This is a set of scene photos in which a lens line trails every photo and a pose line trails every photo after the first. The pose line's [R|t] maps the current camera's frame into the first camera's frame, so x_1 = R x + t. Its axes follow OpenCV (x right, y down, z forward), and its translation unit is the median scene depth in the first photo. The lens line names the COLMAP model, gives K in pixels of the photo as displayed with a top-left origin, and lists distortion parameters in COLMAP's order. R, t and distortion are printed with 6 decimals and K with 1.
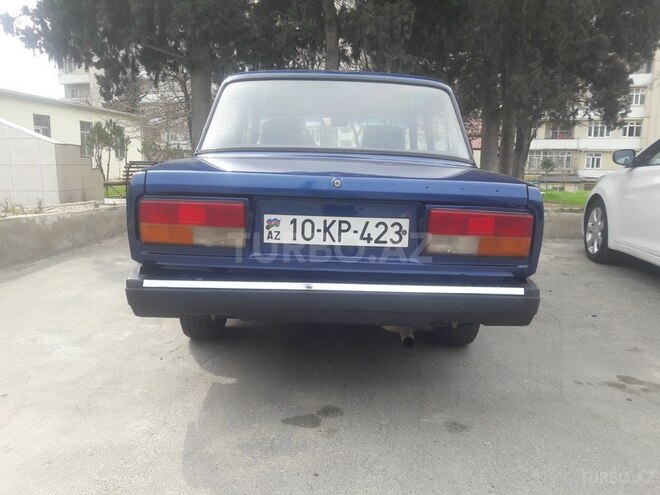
lens RADIAL K [[533.0, 0, 330.0], [0, 533.0, 247.5], [0, 0, 1]] dist [-0.002819, -0.001329]
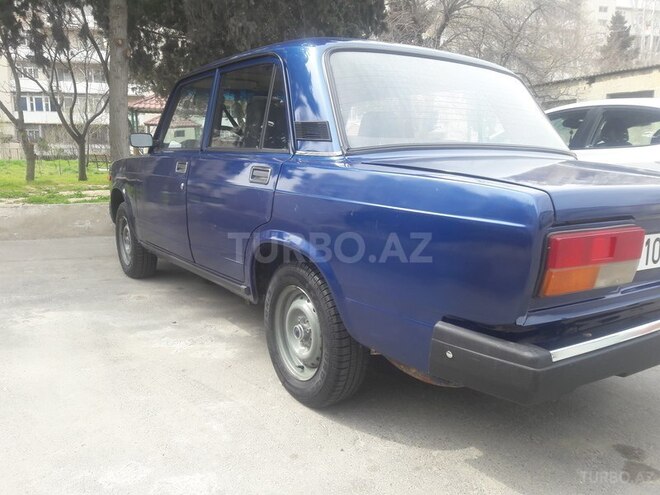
lens RADIAL K [[545.8, 0, 330.1], [0, 545.8, 230.6], [0, 0, 1]] dist [-0.005026, -0.005858]
pose [[0.843115, -0.100550, 0.528249, -0.738062], [0.091079, 0.994871, 0.044003, -0.118993], [-0.529964, 0.011013, 0.847948, 0.437837]]
